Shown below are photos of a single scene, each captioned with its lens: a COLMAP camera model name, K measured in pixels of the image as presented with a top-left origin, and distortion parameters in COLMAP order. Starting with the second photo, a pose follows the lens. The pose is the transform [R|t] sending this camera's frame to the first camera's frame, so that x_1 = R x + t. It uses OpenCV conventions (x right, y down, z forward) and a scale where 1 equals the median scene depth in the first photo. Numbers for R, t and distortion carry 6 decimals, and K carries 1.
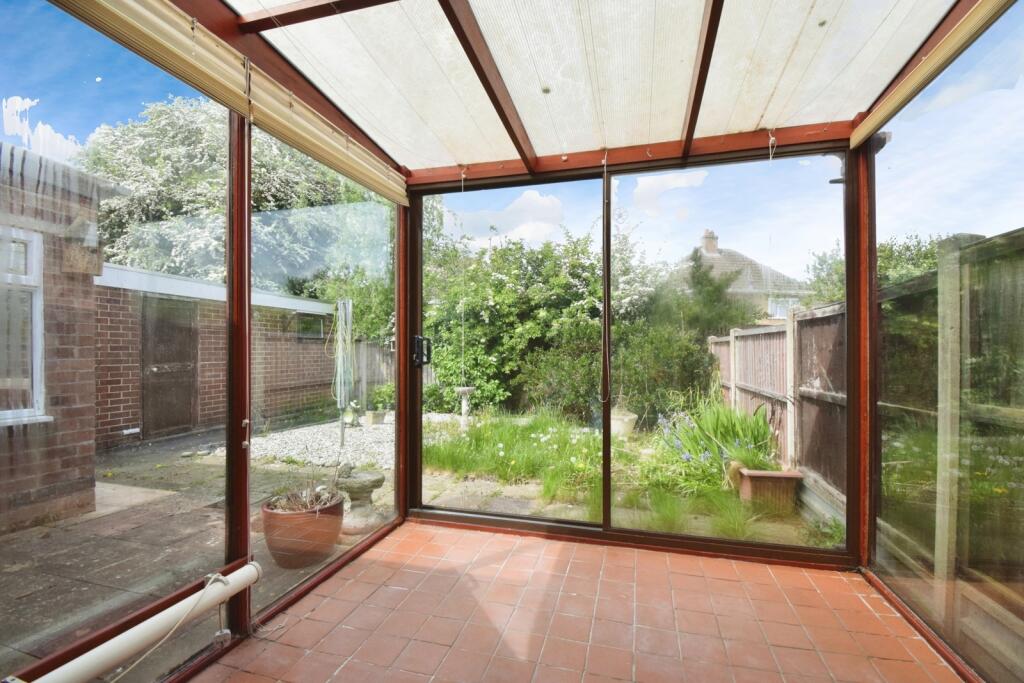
lens RADIAL K [[447.2, 0, 511.5], [0, 447.2, 332.7], [0, 0, 1]] dist [0.000425, -0.019032]
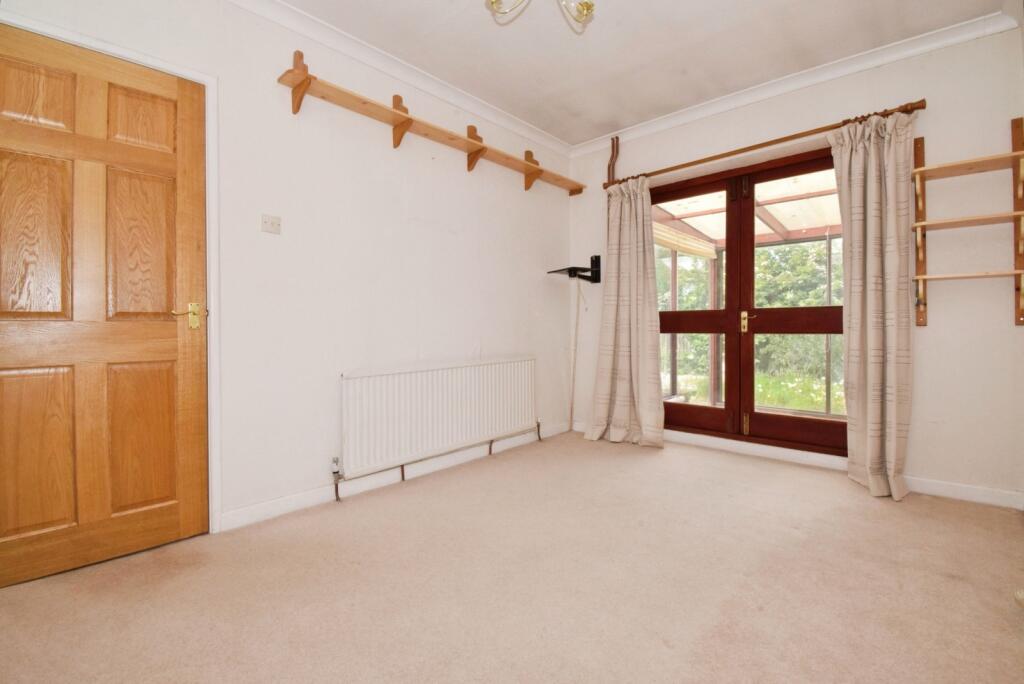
lens RADIAL K [[447.2, 0, 511.5], [0, 447.2, 333.2], [0, 0, 1]] dist [0.000425, -0.019032]
pose [[0.884650, -0.000868, -0.466254, -0.035621], [0.027165, 0.998396, 0.049683, -0.021936], [0.465463, -0.056618, 0.883254, -0.442655]]
